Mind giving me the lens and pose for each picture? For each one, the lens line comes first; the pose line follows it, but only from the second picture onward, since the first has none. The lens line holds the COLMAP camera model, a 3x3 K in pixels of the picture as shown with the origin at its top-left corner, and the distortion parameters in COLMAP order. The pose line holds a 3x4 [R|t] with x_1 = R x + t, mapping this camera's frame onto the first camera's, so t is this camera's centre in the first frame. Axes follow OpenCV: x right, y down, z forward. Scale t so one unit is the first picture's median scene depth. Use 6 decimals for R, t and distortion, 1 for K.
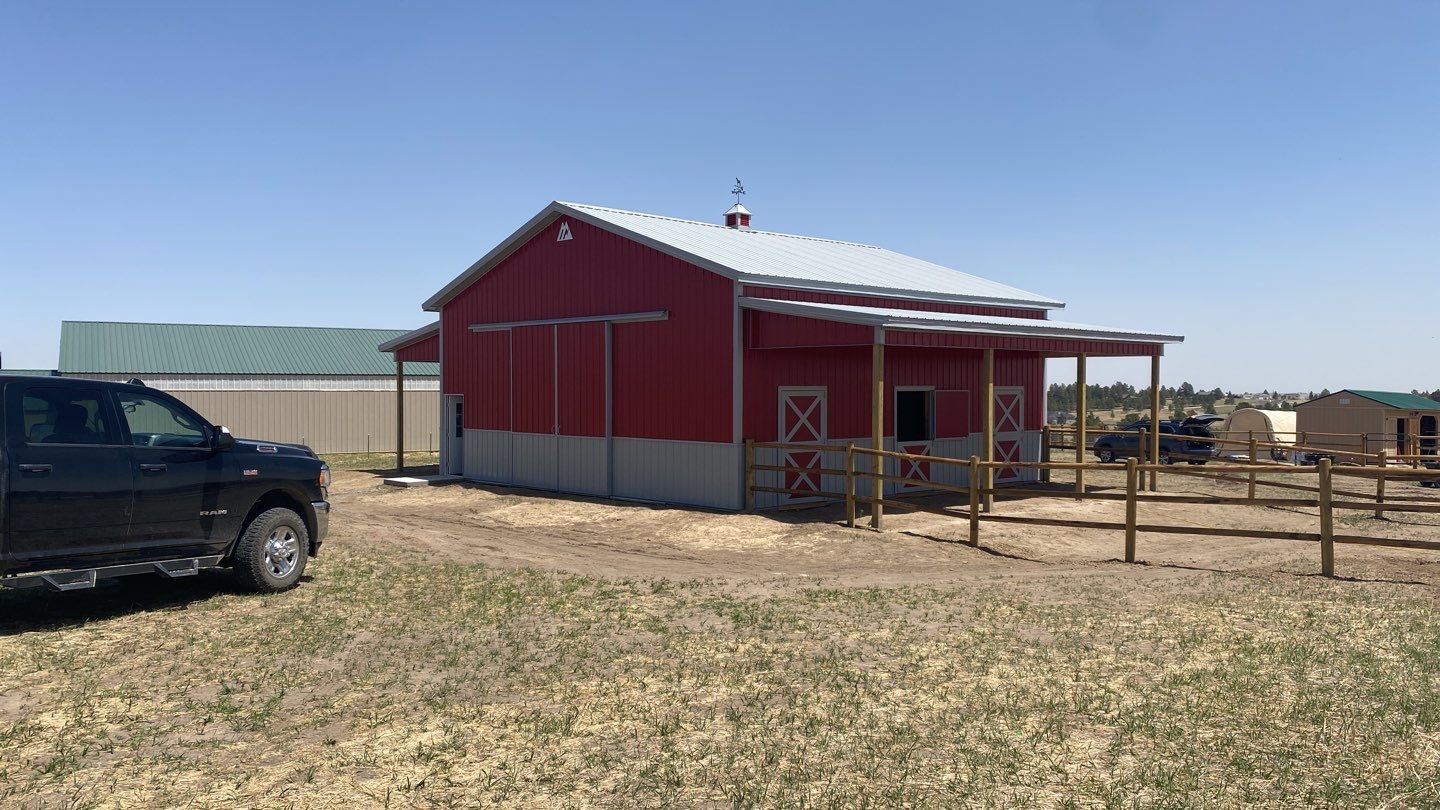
lens RADIAL K [[1093.0, 0, 720.0], [0, 1093.0, 405.0], [0, 0, 1]] dist [0.122964, -0.147985]
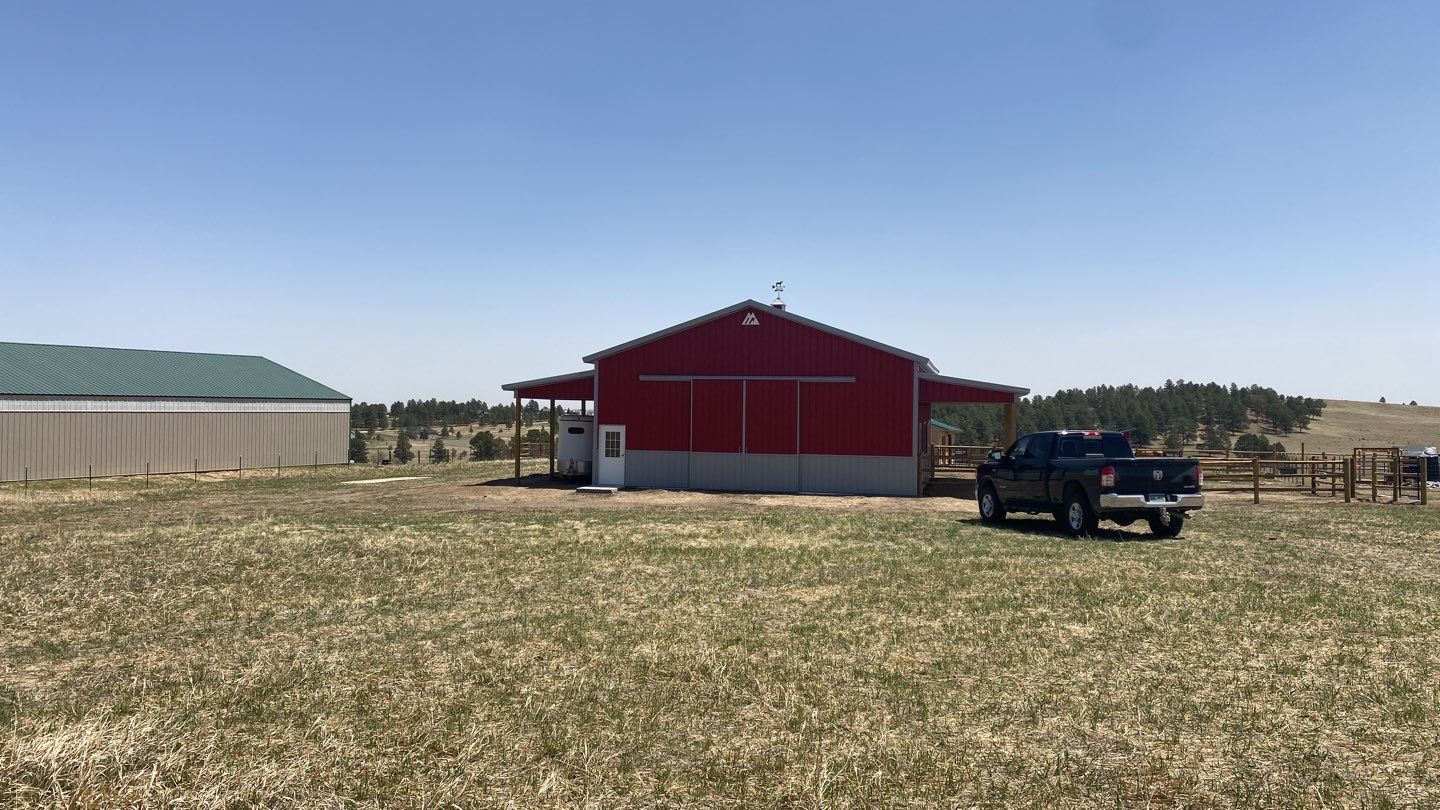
lens RADIAL K [[1093.0, 0, 720.0], [0, 1093.0, 405.0], [0, 0, 1]] dist [0.122964, -0.147985]
pose [[0.838017, 0.009288, 0.545566, -0.991133], [-0.001936, 0.999899, -0.014049, -0.017633], [-0.545641, 0.010717, 0.837950, -0.238439]]
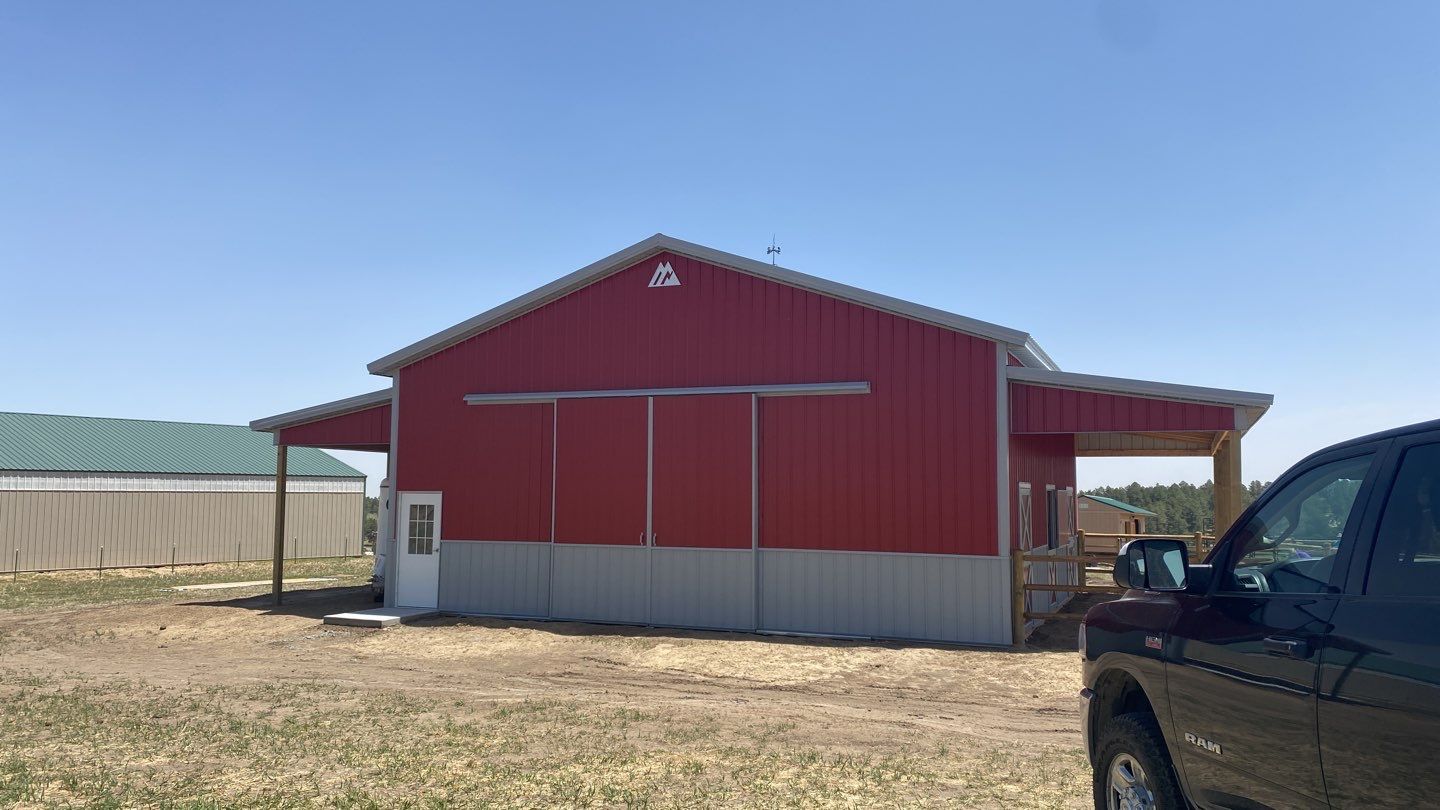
lens RADIAL K [[1093.0, 0, 720.0], [0, 1093.0, 405.0], [0, 0, 1]] dist [0.122964, -0.147985]
pose [[0.916822, 0.036175, 0.397654, -0.399191], [0.001243, 0.995624, -0.093439, 0.001739], [-0.399294, 0.086162, 0.912765, 0.302749]]
